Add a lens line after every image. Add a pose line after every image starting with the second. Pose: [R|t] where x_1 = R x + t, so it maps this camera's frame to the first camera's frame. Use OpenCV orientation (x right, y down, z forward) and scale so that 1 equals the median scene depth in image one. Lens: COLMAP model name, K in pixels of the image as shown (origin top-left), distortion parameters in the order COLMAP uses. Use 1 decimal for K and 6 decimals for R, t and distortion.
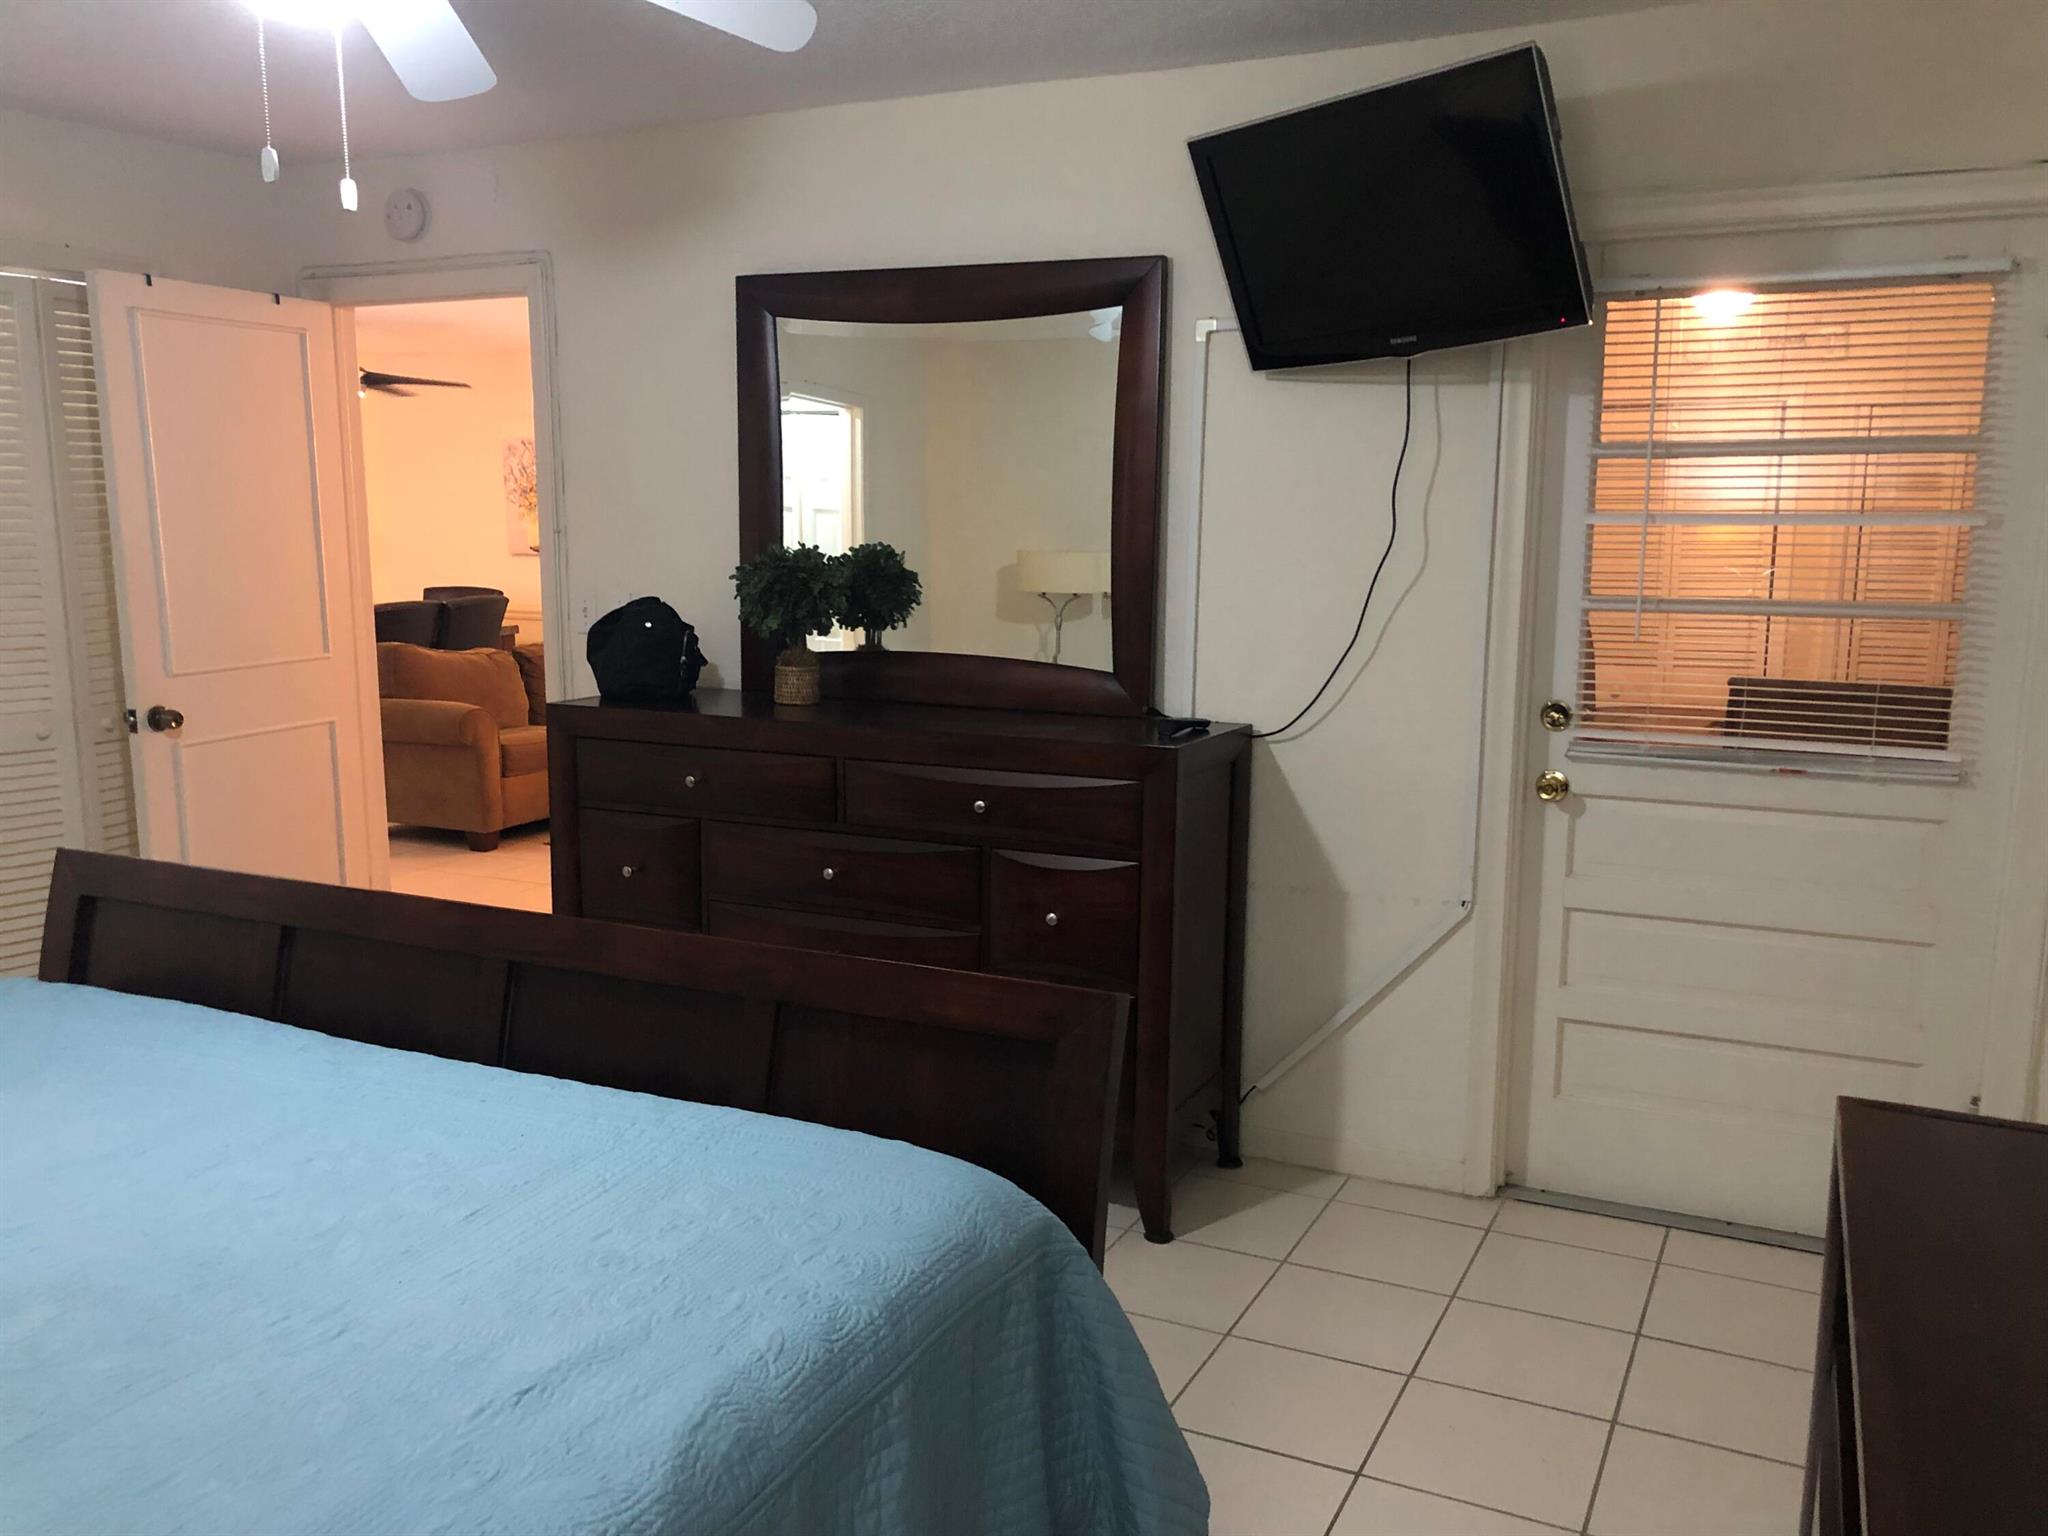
lens RADIAL K [[1693.8, 0, 1017.6], [0, 1693.8, 771.7], [0, 0, 1]] dist [0.041433, -0.038168]
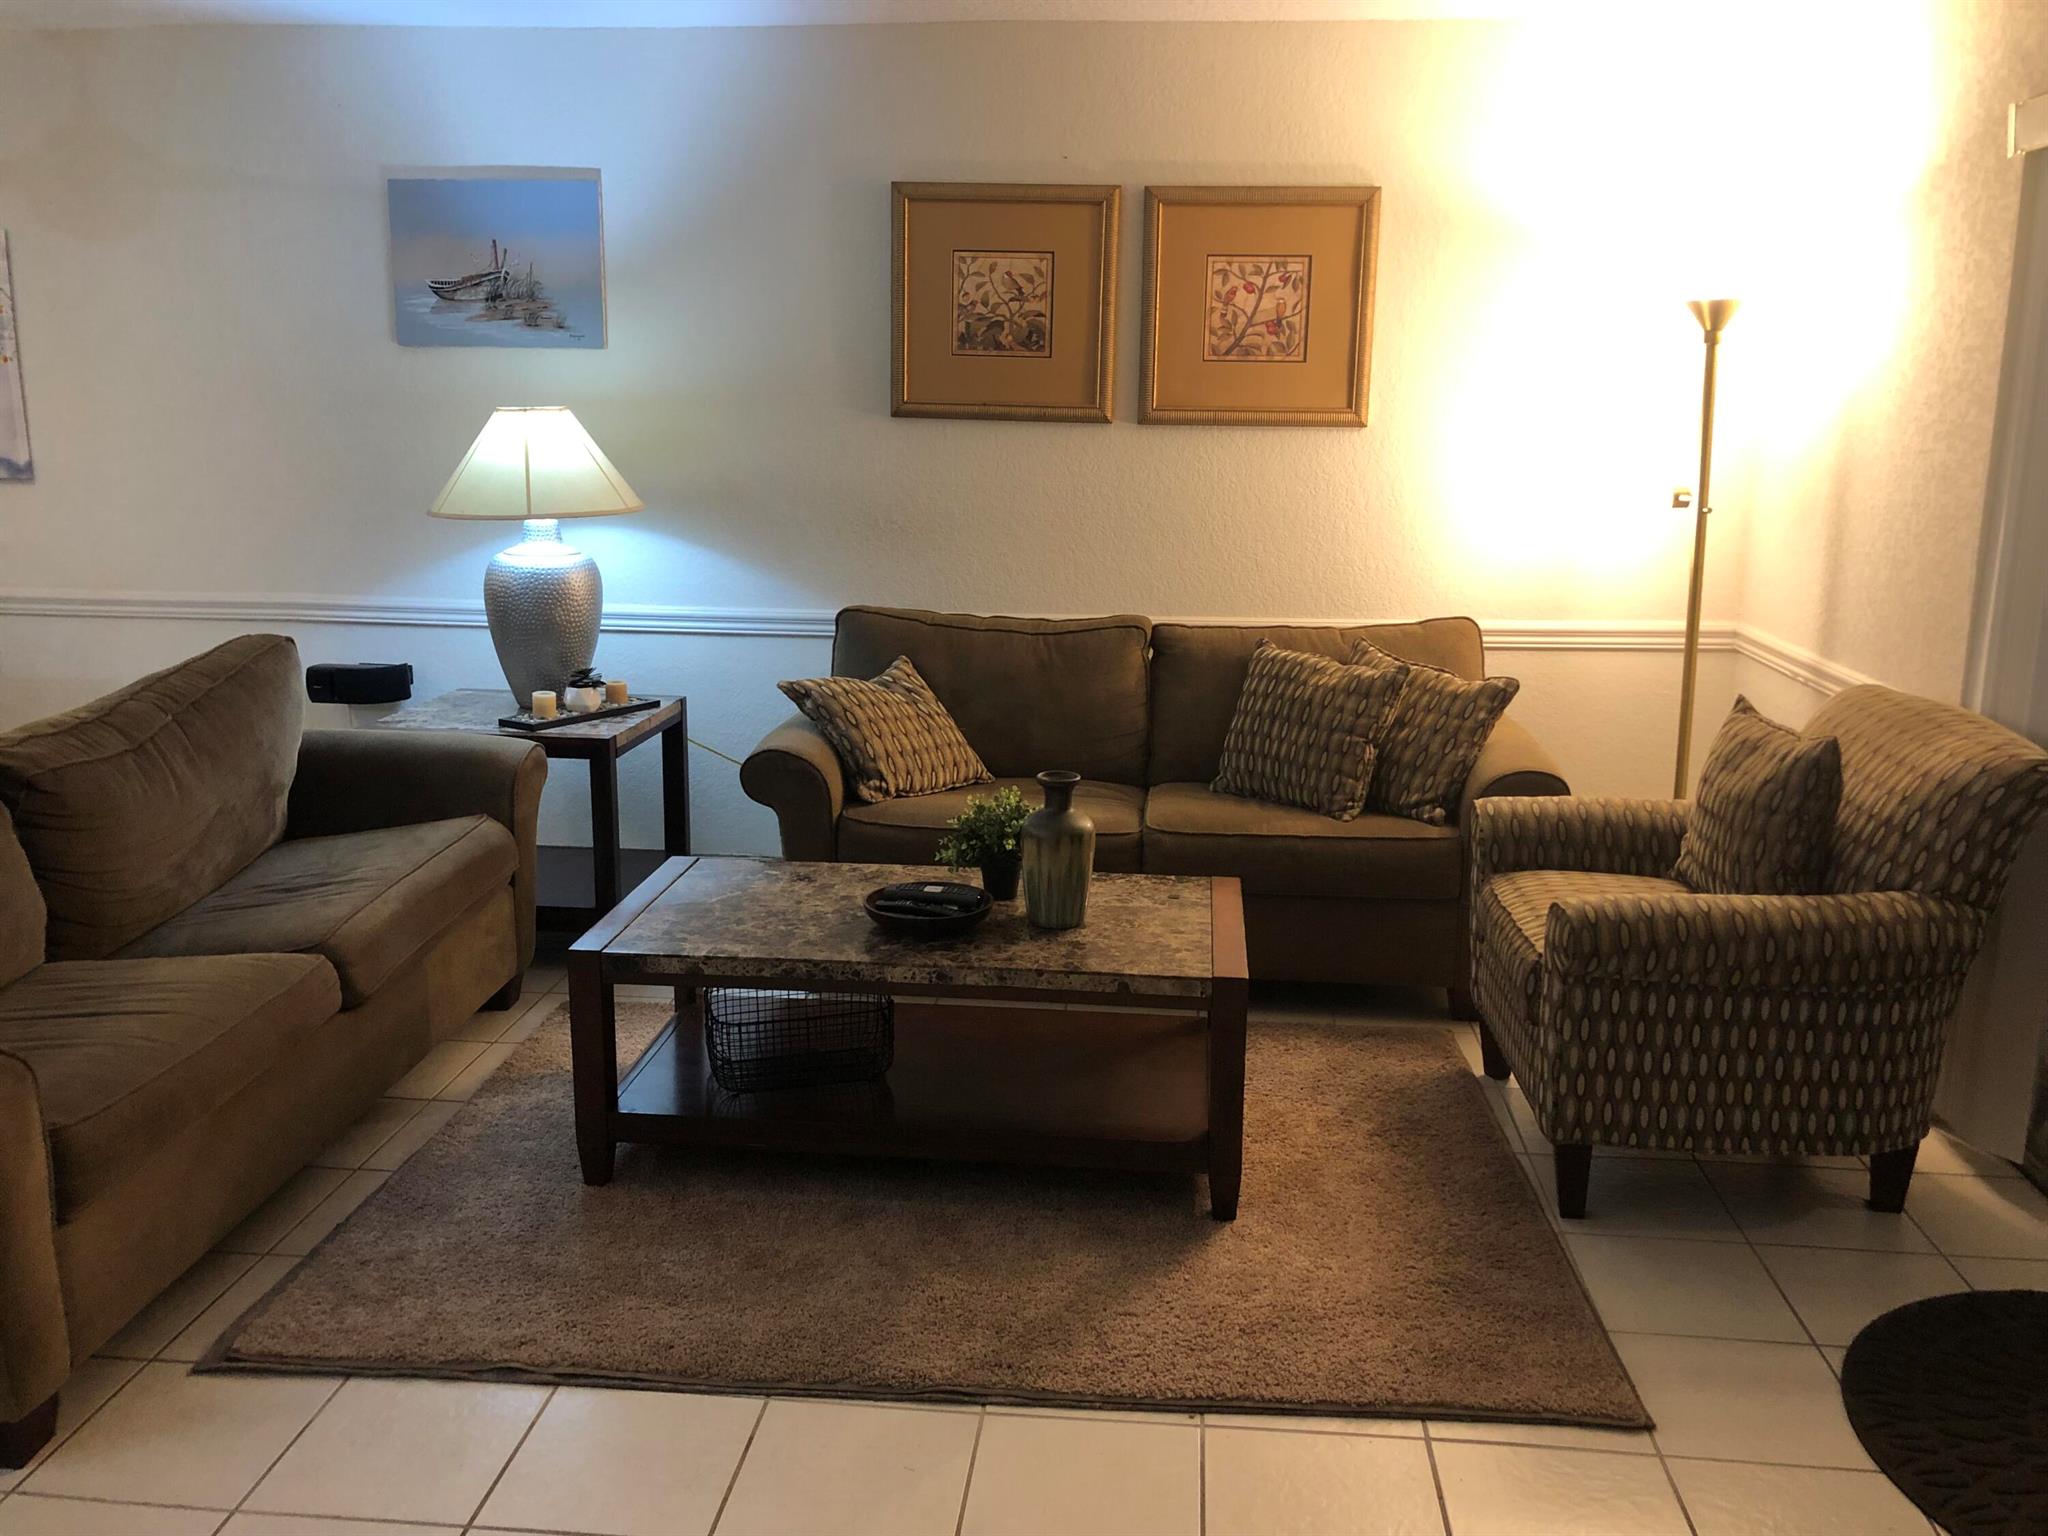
lens RADIAL K [[1693.8, 0, 1036.4], [0, 1693.8, 748.5], [0, 0, 1]] dist [0.041433, -0.038168]
pose [[0.934215, -0.057851, 0.351989, -0.212686], [0.039412, 0.997460, 0.059333, -0.088184], [-0.354527, -0.041557, 0.934122, 0.565977]]
